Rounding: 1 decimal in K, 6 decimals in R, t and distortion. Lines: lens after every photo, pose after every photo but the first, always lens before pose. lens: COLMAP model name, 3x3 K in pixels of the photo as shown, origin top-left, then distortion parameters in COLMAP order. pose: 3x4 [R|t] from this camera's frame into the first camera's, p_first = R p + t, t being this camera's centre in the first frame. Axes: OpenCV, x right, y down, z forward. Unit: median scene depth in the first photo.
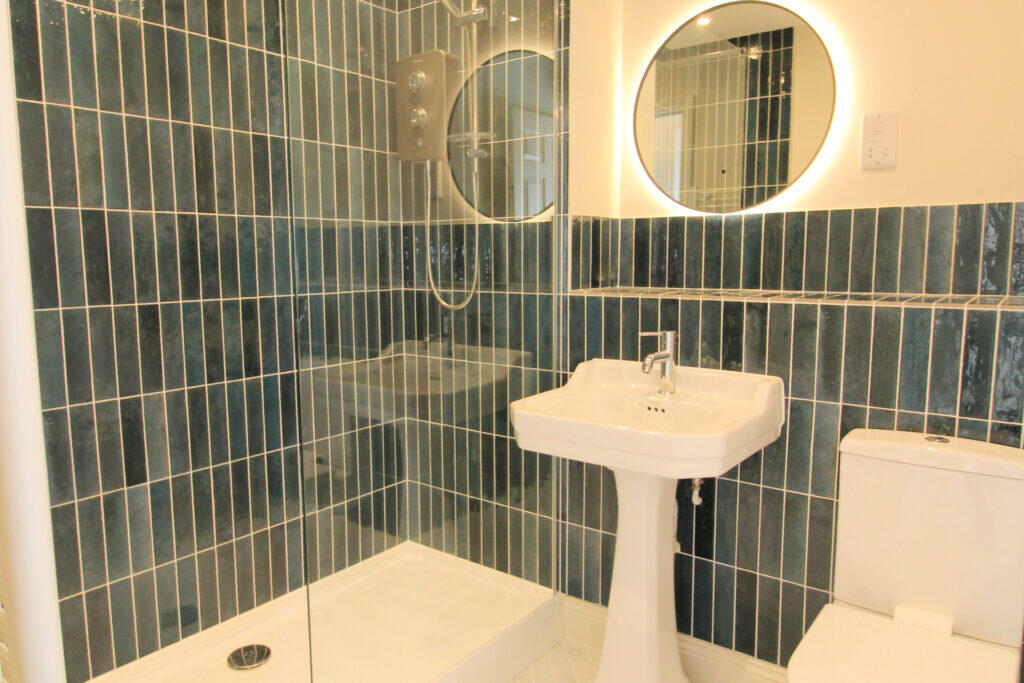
lens RADIAL K [[706.9, 0, 512.0], [0, 706.9, 341.5], [0, 0, 1]] dist [-0.002265, 0.001030]
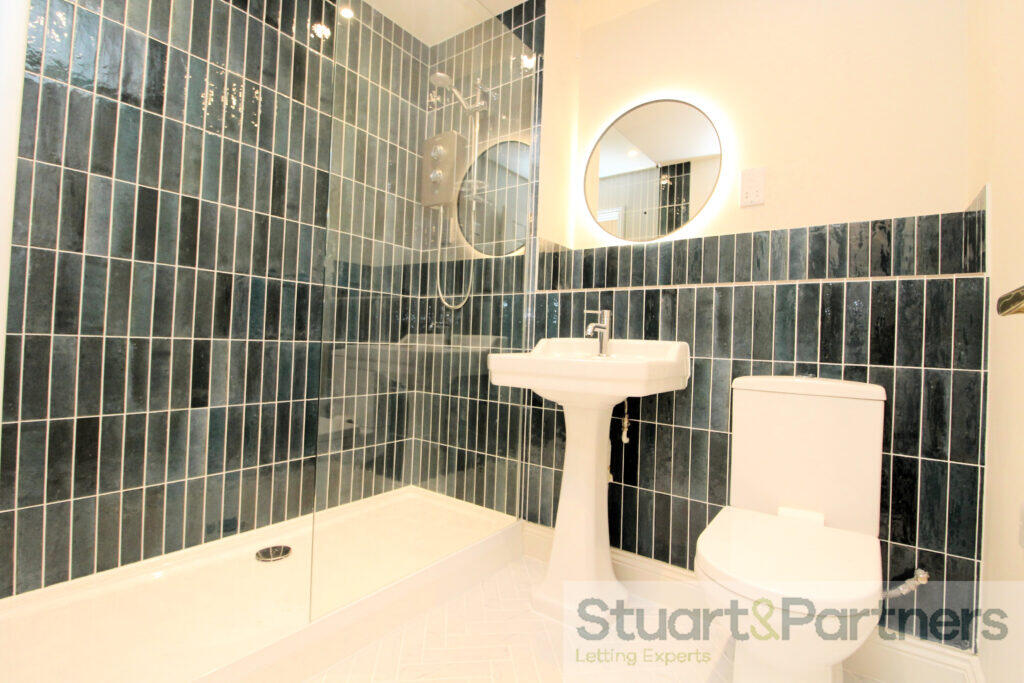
lens RADIAL K [[471.8, 0, 516.3], [0, 471.8, 337.0], [0, 0, 1]] dist [-0.000917, -0.000452]
pose [[0.998846, 0.042116, 0.023101, 0.025559], [-0.038543, 0.989707, -0.137817, 0.154919], [-0.028667, 0.136767, 0.990188, 0.092262]]
